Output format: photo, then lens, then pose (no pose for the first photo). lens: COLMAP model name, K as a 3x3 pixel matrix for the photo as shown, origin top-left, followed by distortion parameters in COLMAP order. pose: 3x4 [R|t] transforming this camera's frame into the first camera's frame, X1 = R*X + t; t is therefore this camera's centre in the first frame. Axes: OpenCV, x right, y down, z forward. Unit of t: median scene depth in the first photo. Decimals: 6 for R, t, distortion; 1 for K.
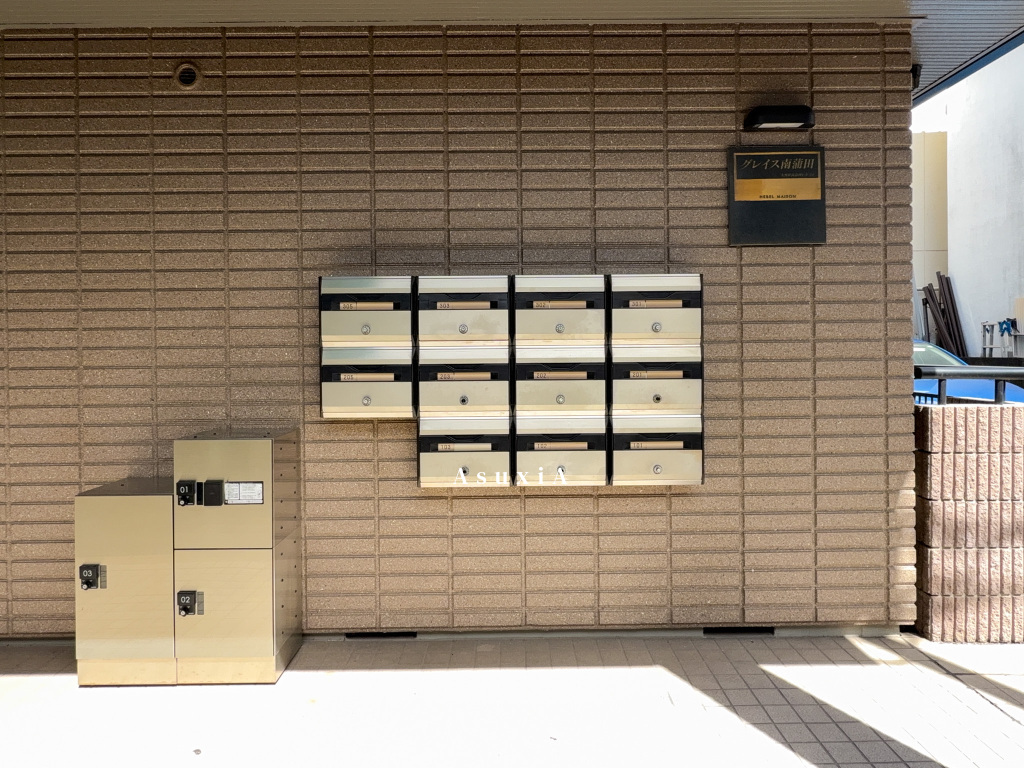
lens RADIAL K [[614.5, 0, 514.6], [0, 614.5, 350.4], [0, 0, 1]] dist [-0.003908, 0.001702]
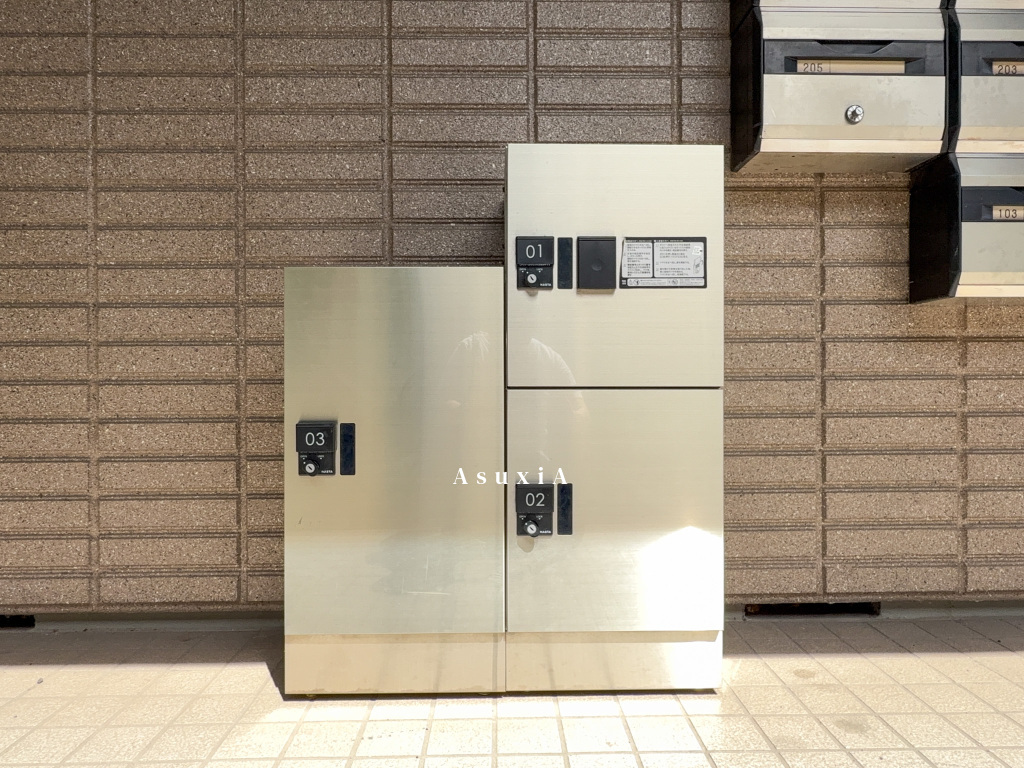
lens RADIAL K [[661.7, 0, 513.6], [0, 661.7, 385.5], [0, 0, 1]] dist [-0.002101, -0.000928]
pose [[0.999942, 0.004175, 0.009910, -0.486966], [-0.004153, 0.999989, -0.002270, 0.283555], [-0.009919, 0.002229, 0.999948, 0.456530]]
